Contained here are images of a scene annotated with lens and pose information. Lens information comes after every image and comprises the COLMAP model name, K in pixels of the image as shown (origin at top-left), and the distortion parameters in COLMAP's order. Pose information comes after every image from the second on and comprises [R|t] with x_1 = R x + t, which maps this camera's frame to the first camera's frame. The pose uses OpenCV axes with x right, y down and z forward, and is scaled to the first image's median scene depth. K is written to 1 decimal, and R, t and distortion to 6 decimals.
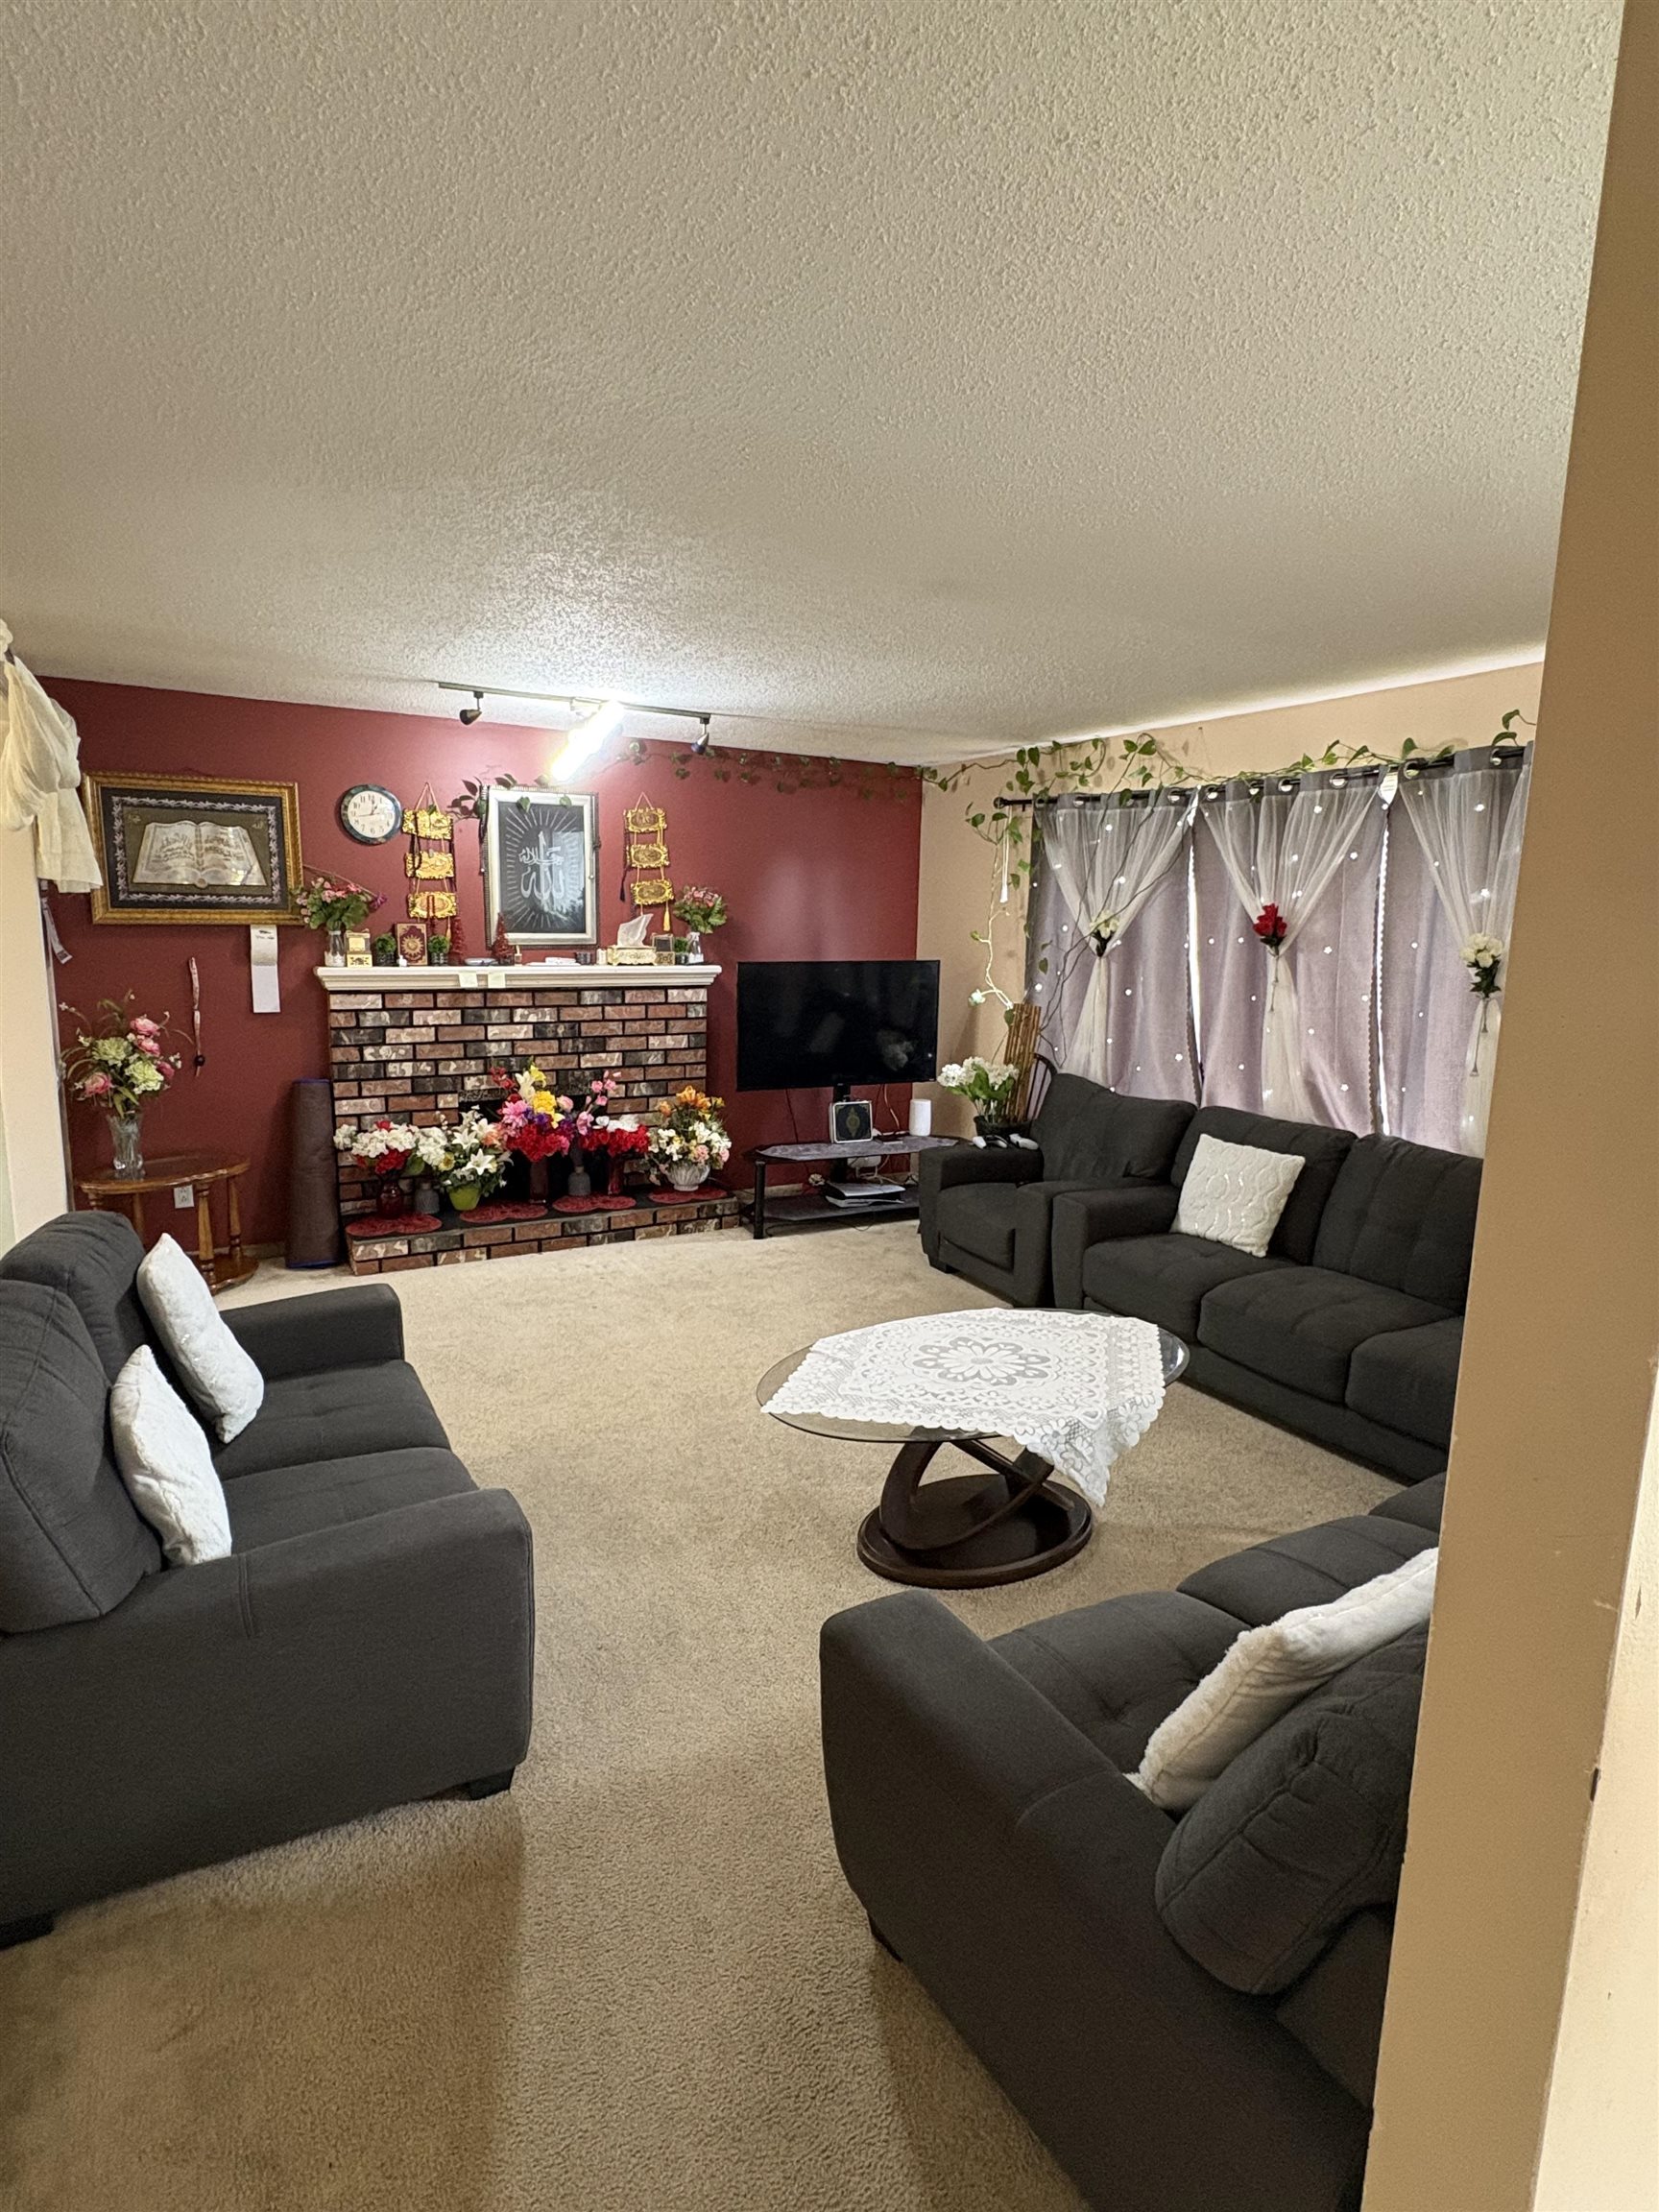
lens RADIAL K [[1163.1, 0, 829.2], [0, 1163.1, 1097.9], [0, 0, 1]] dist [0.000022, -0.000051]
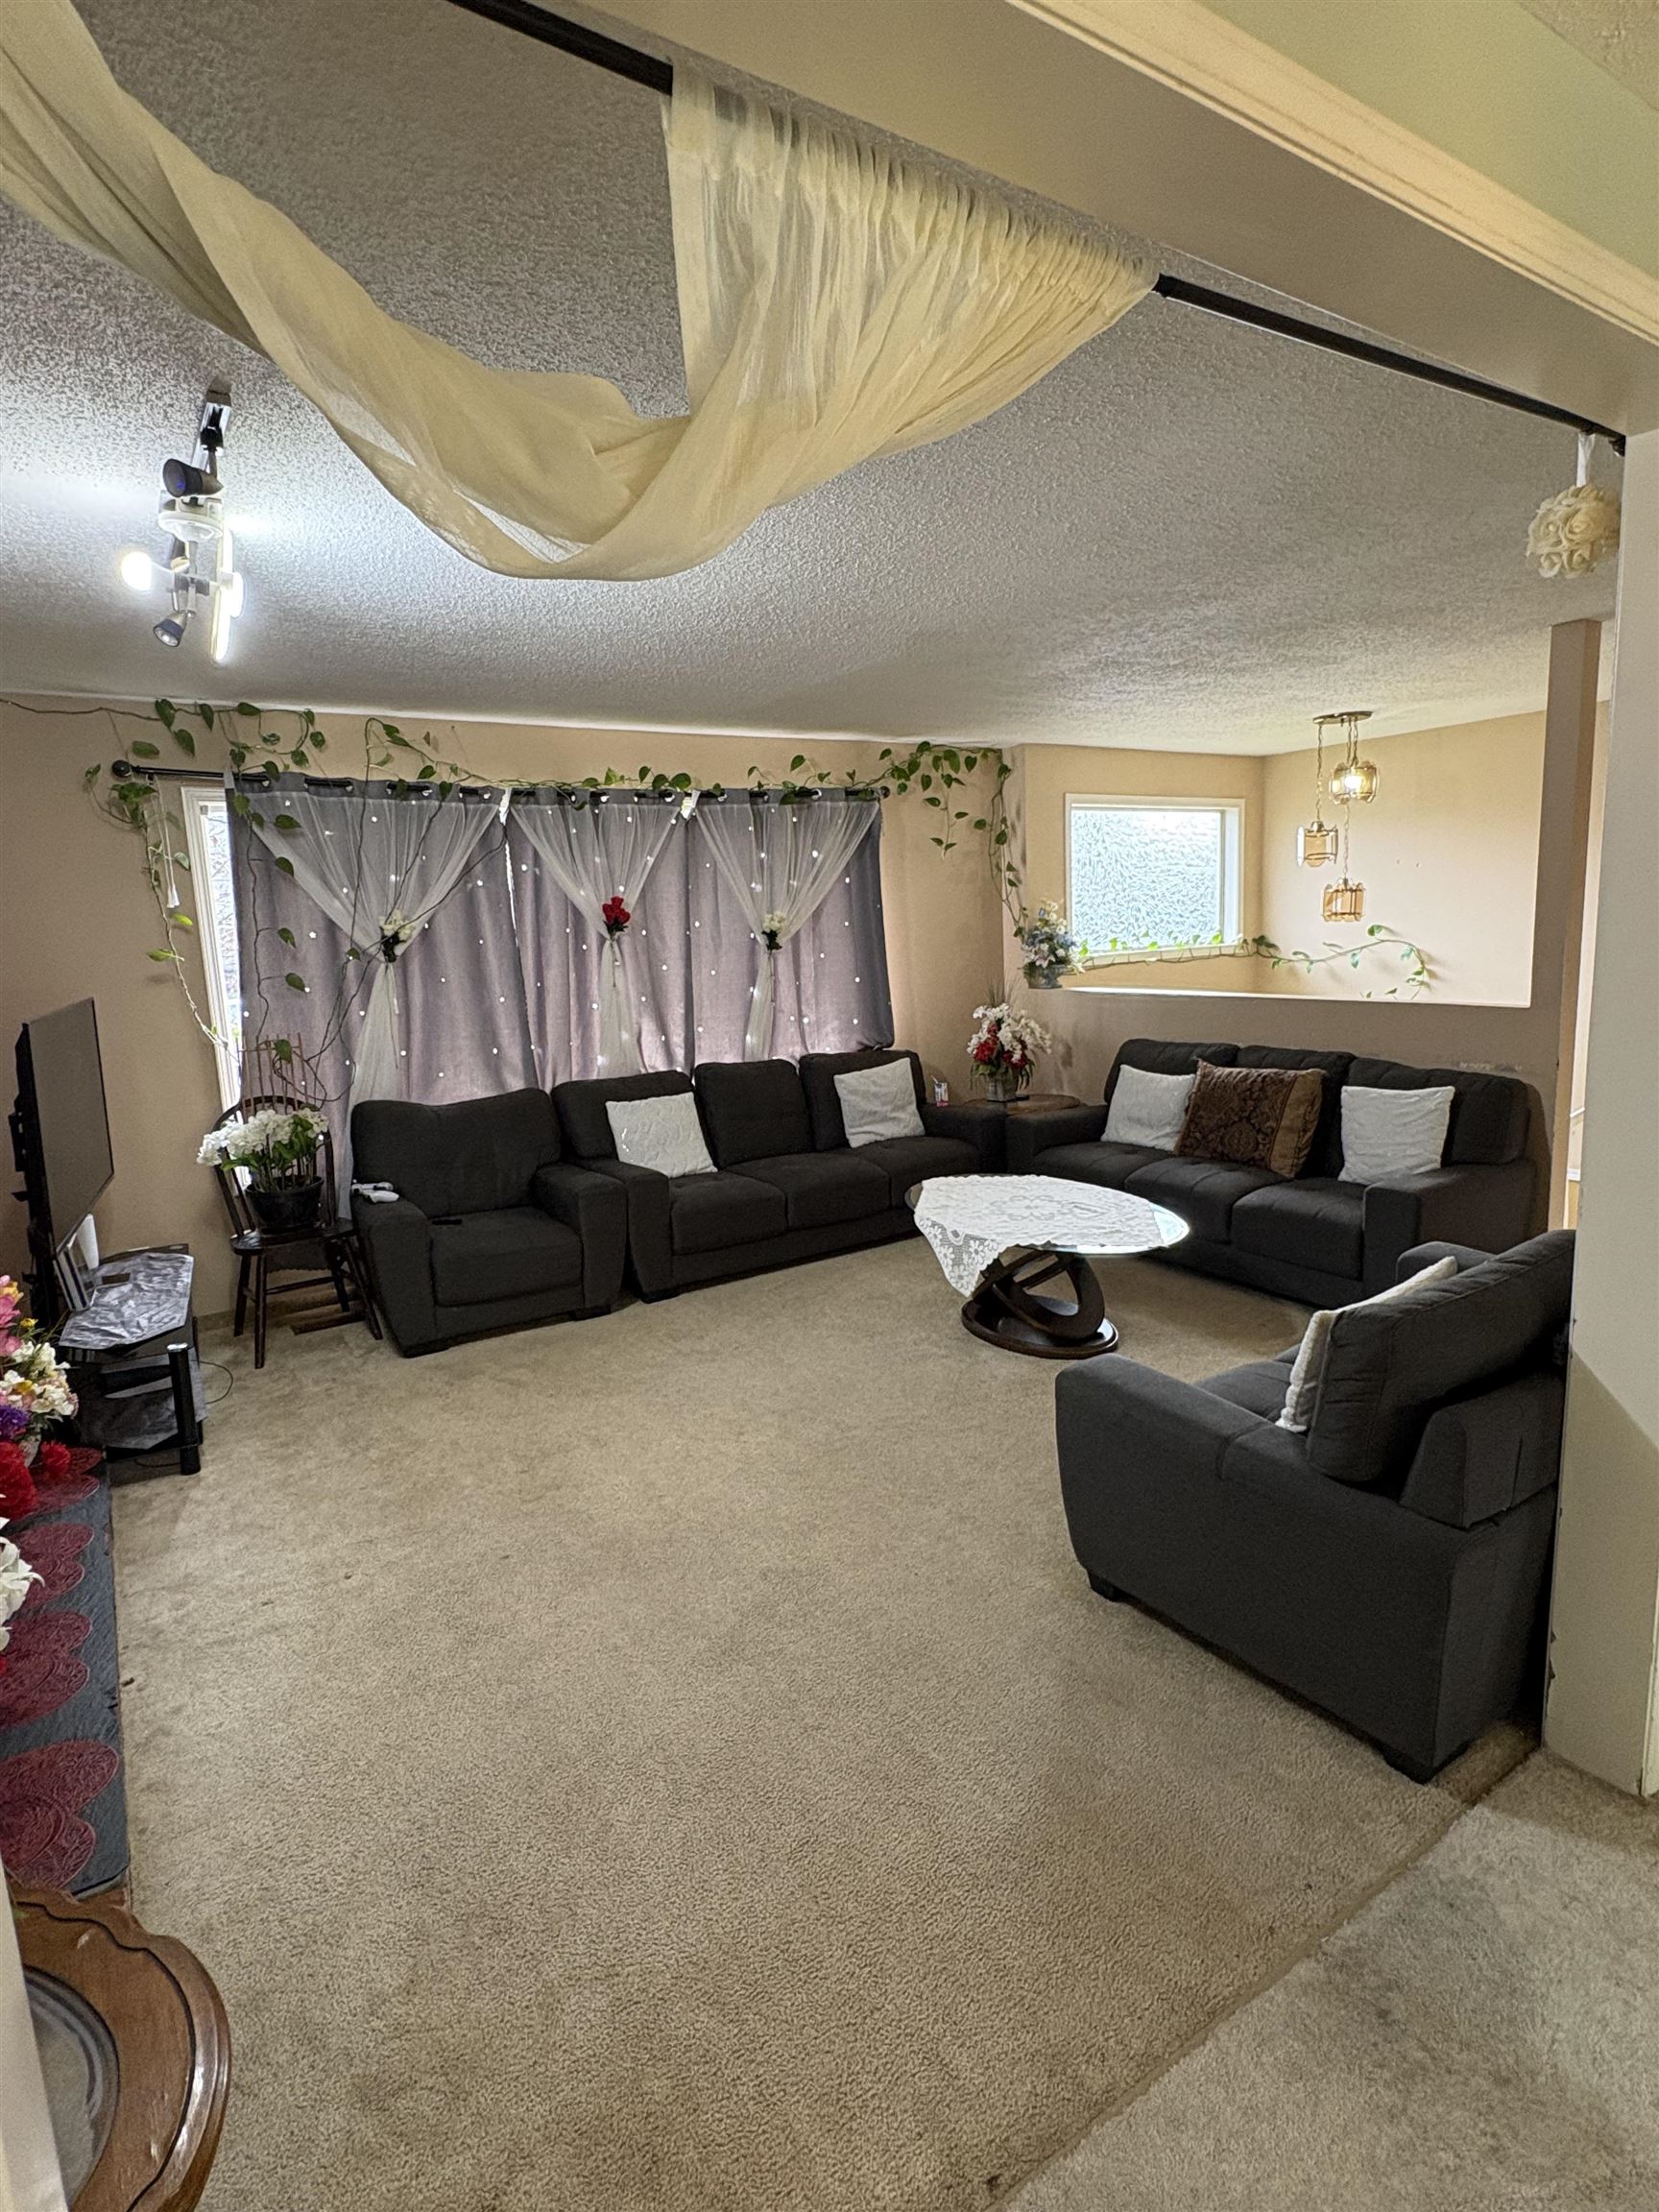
lens RADIAL K [[1163.1, 0, 828.5], [0, 1163.1, 1093.9], [0, 0, 1]] dist [0.000022, -0.000051]
pose [[-0.068810, -0.166355, 0.983662, -0.705575], [0.196407, 0.964443, 0.176844, -0.117950], [-0.978105, 0.205367, -0.033690, 0.734458]]
